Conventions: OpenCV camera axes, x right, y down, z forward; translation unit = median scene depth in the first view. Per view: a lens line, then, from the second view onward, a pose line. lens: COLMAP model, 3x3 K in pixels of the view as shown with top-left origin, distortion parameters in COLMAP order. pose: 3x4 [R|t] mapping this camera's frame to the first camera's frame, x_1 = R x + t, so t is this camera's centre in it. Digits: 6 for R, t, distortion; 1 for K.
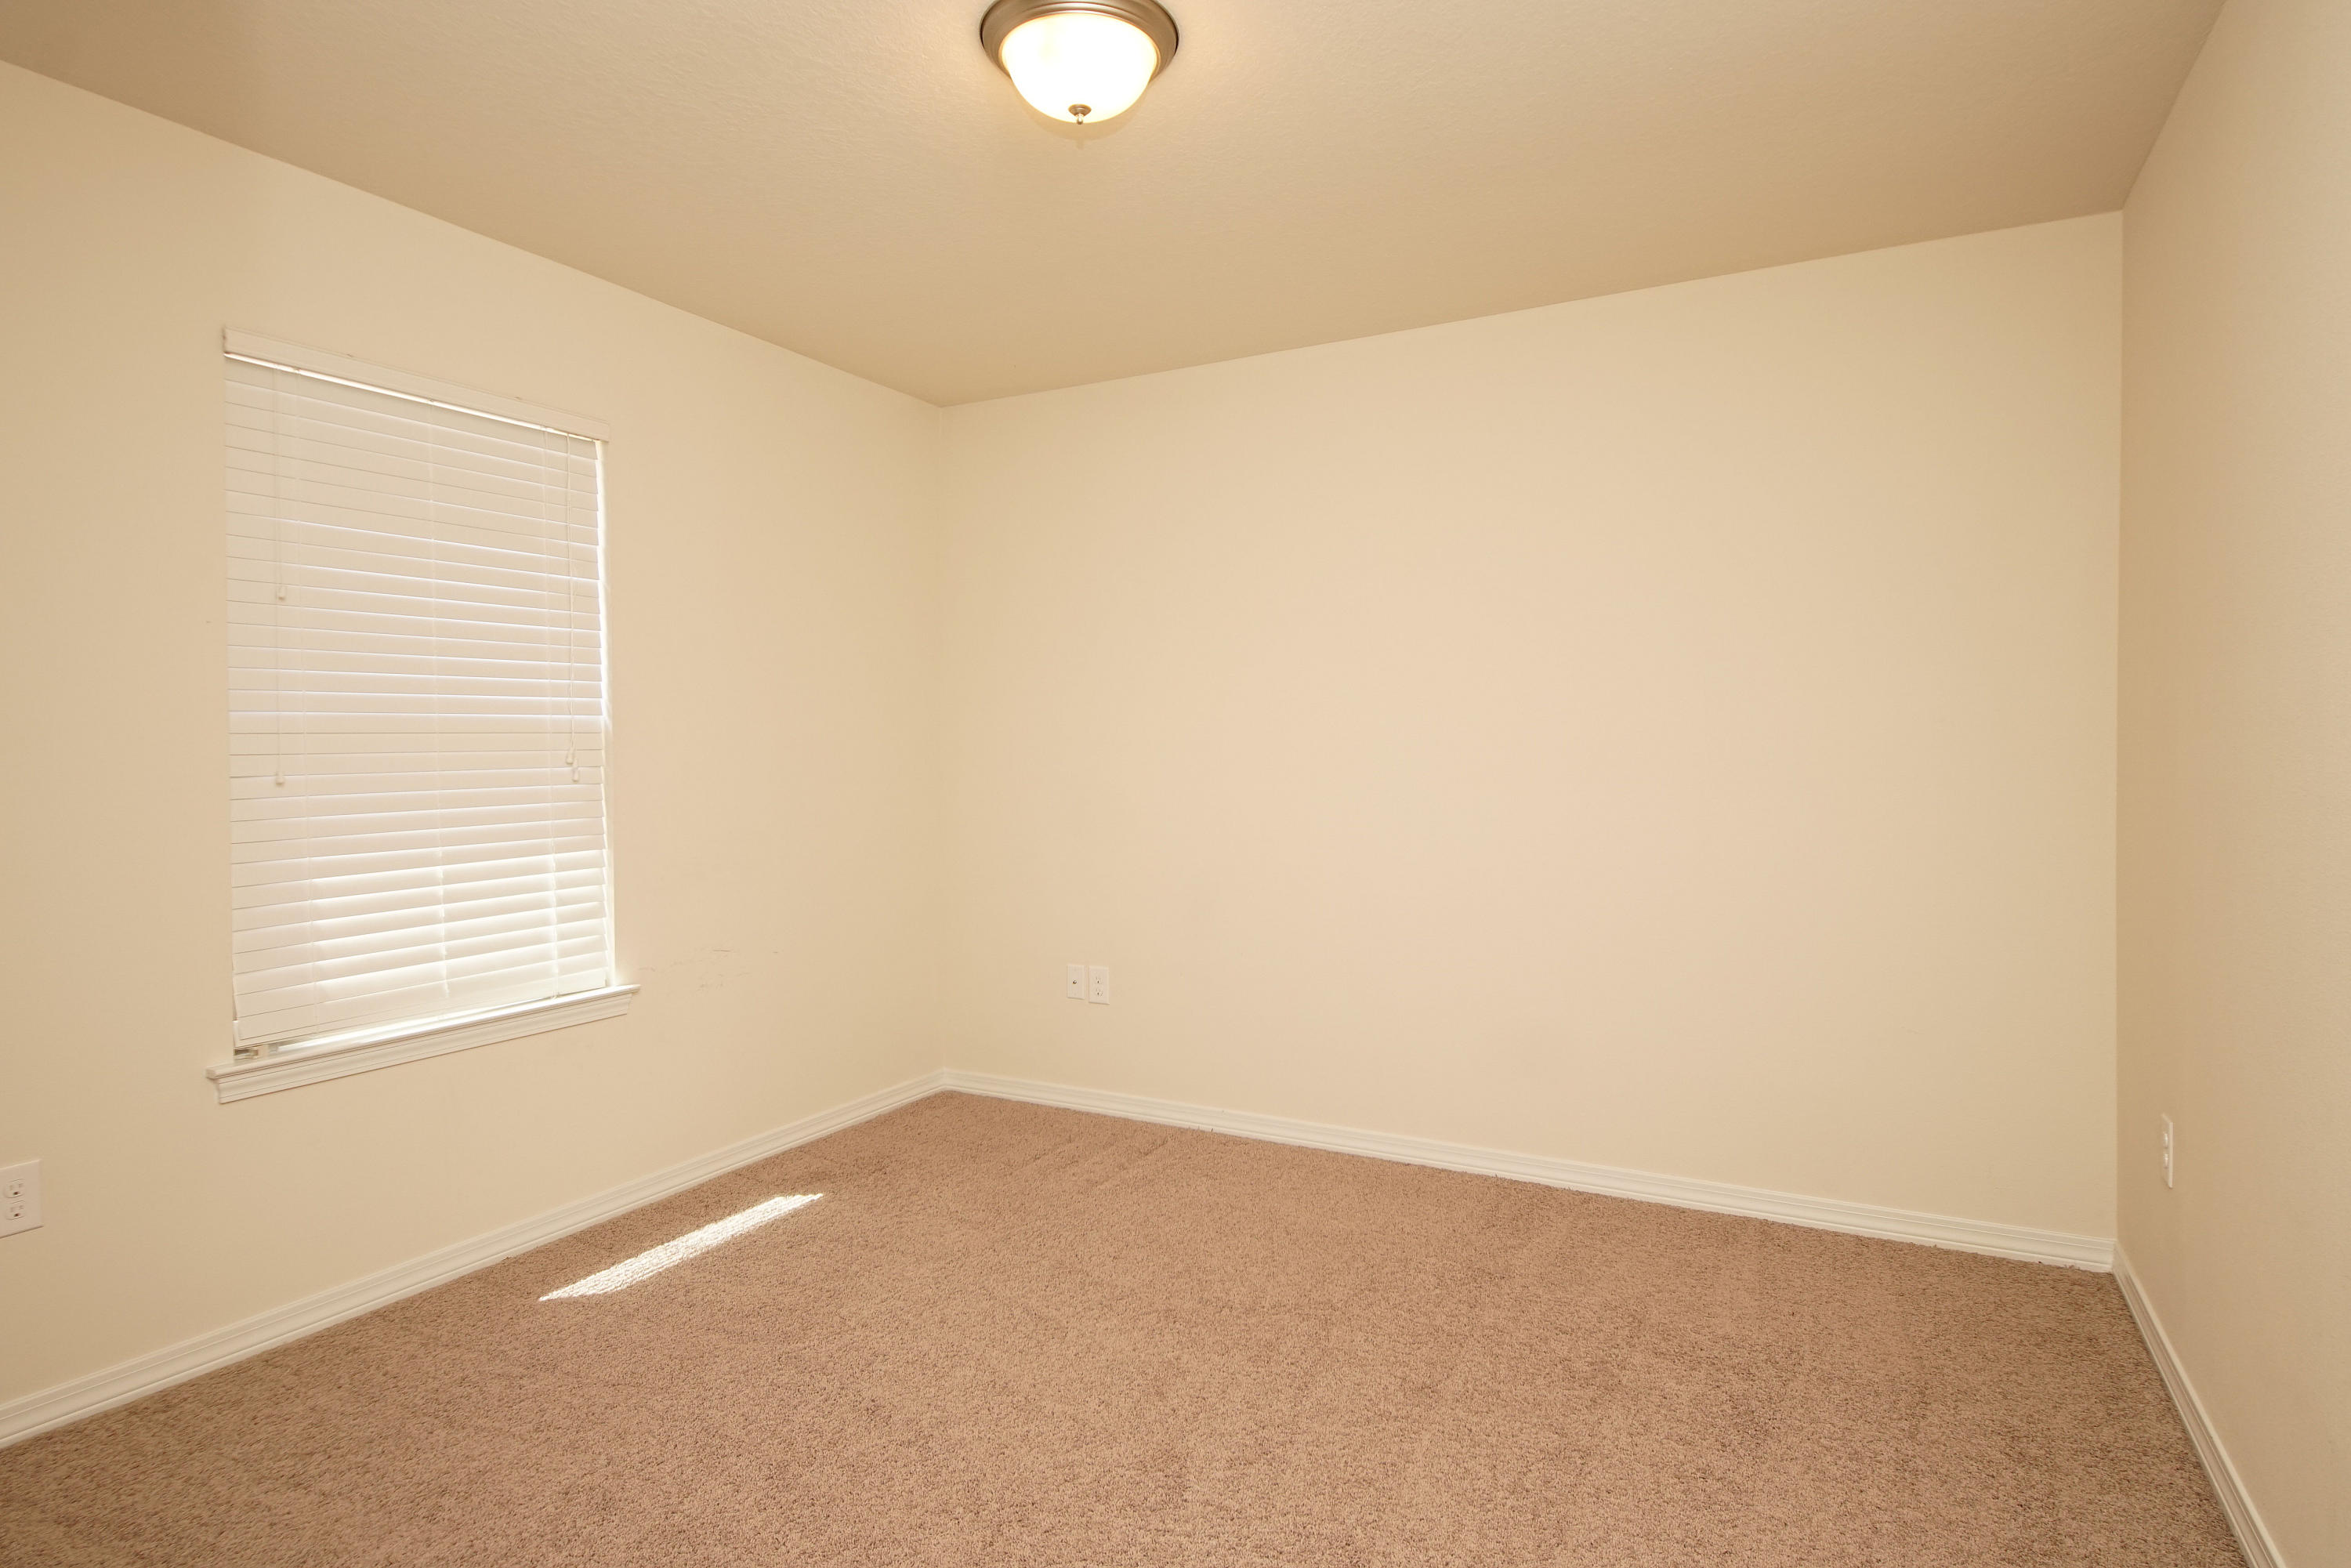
lens RADIAL K [[1261.2, 0, 1160.6], [0, 1261.2, 765.6], [0, 0, 1]] dist [0.035400, -0.032945]
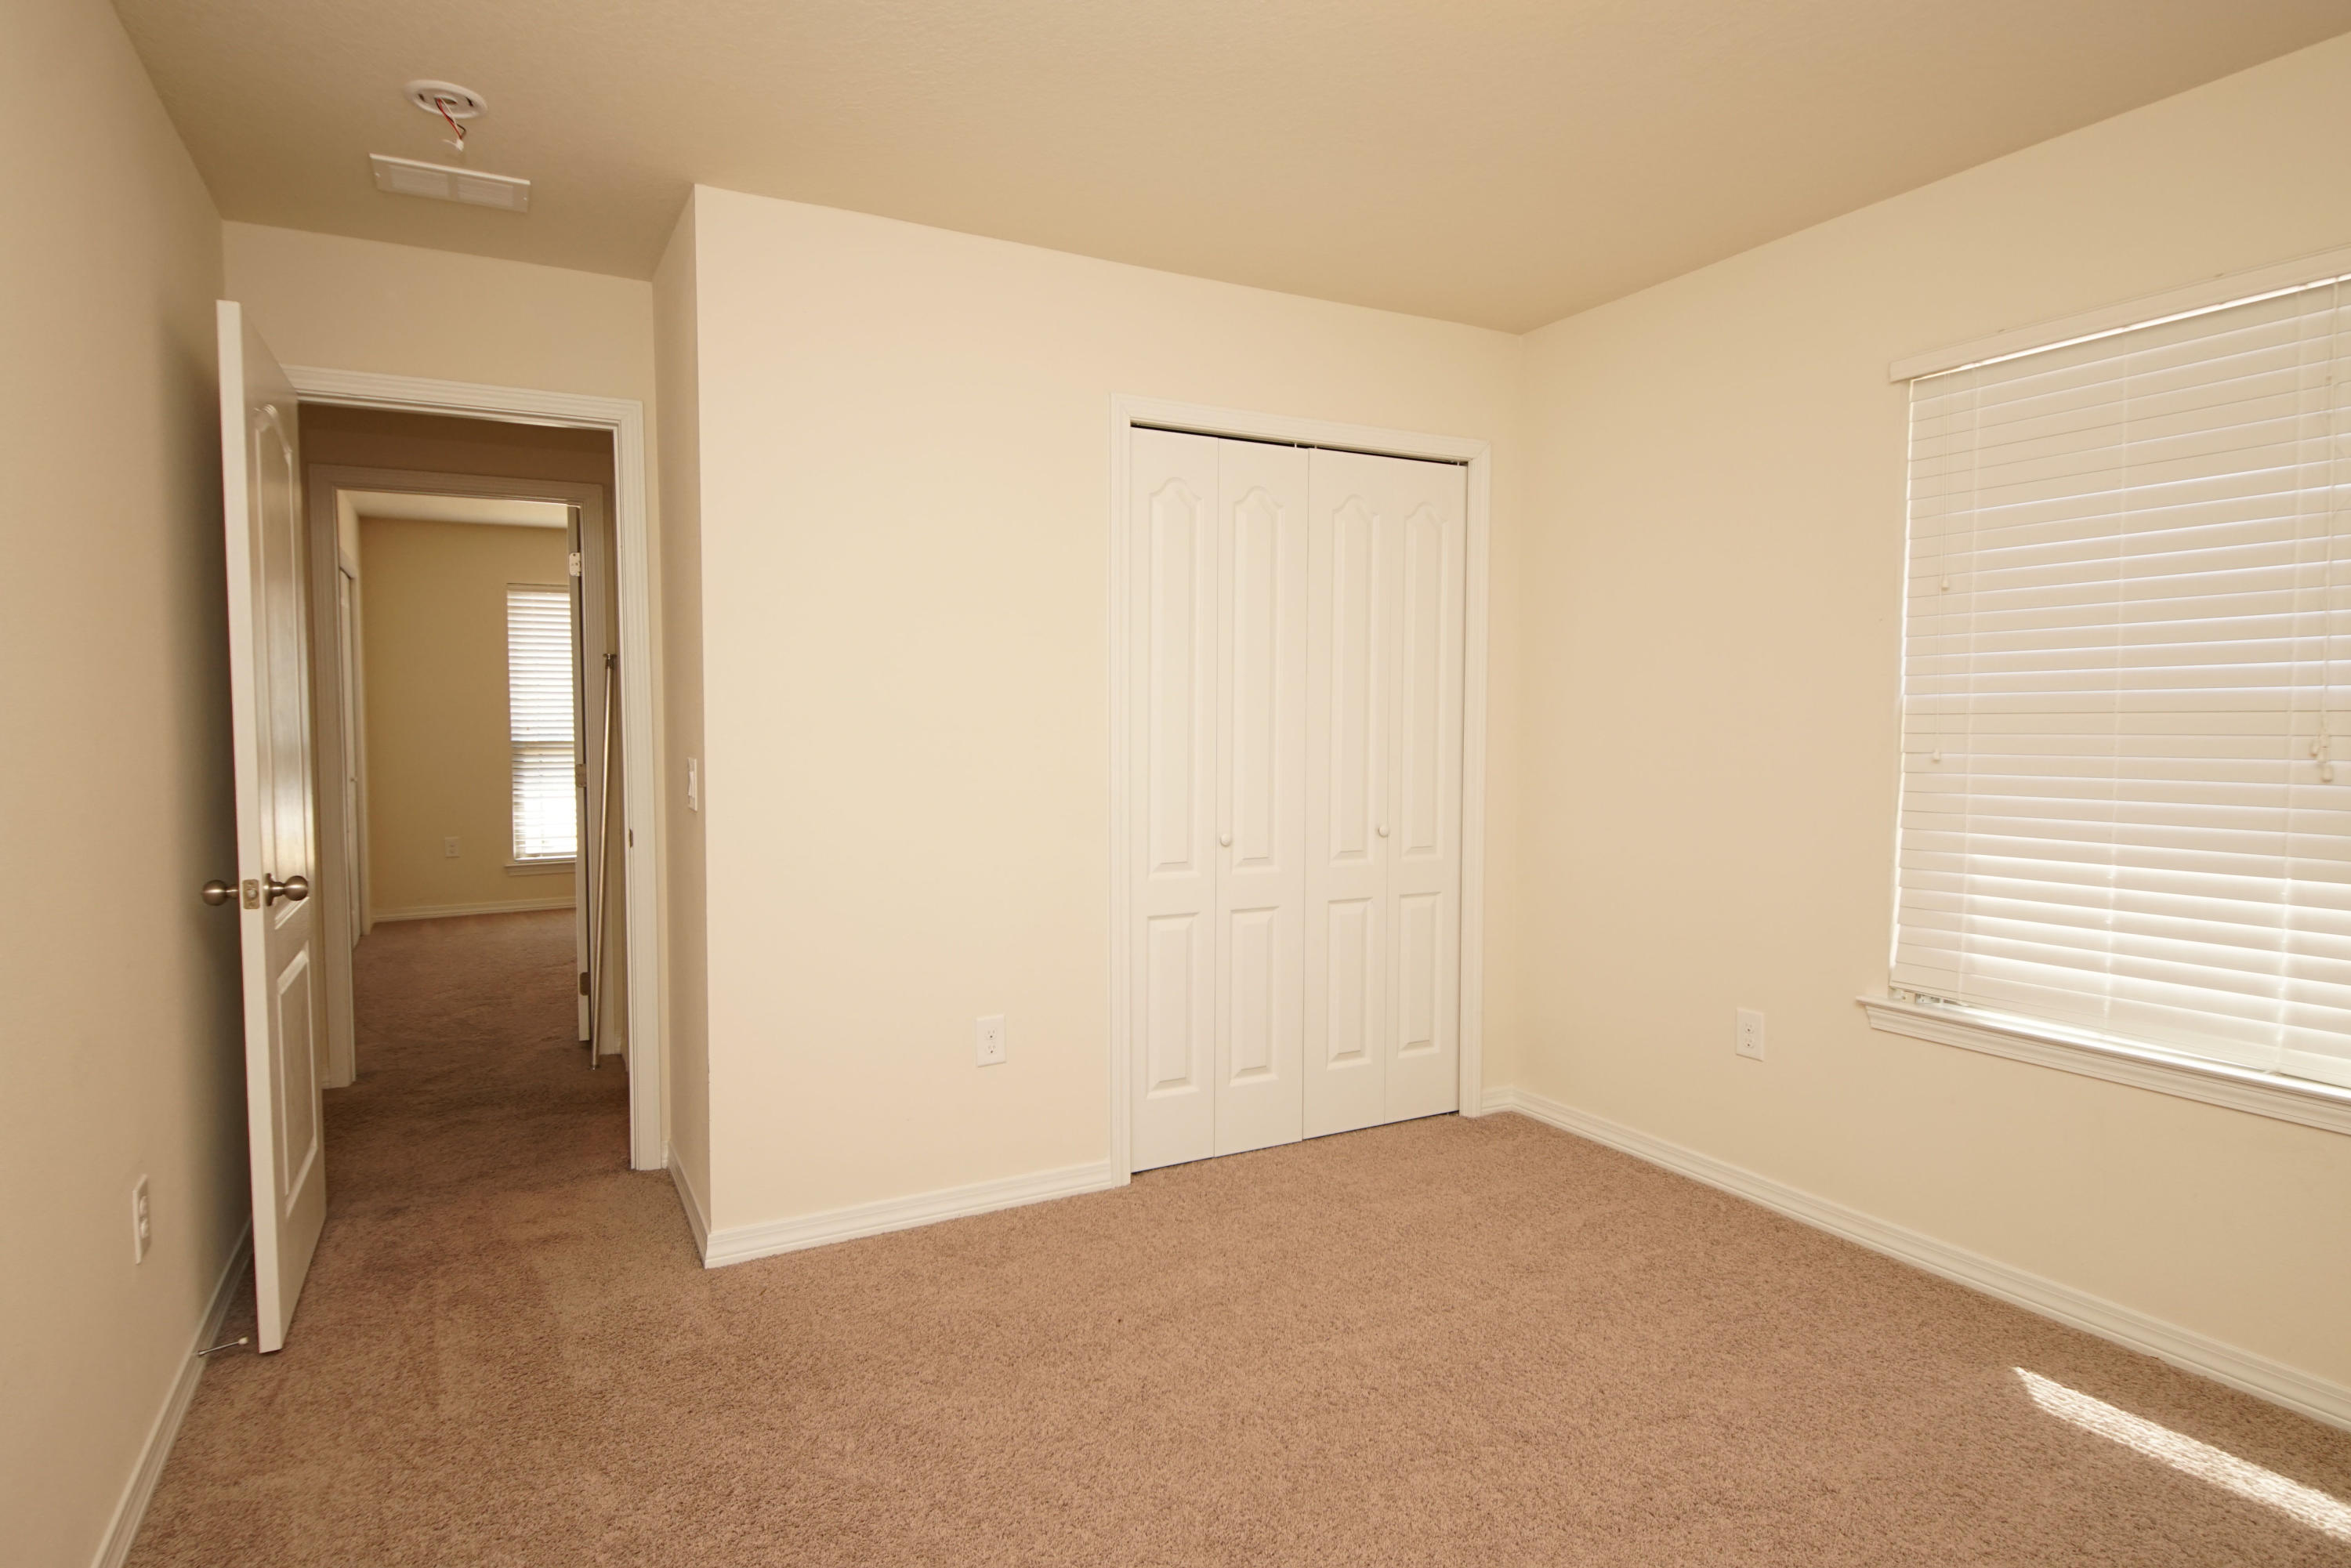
lens RADIAL K [[1261.2, 0, 1160.6], [0, 1261.2, 765.6], [0, 0, 1]] dist [0.035400, -0.032945]
pose [[-0.554611, 0.029818, -0.831575, 0.515636], [-0.017460, 0.998721, 0.047456, -0.019132], [0.831927, 0.040839, -0.553381, 0.932870]]
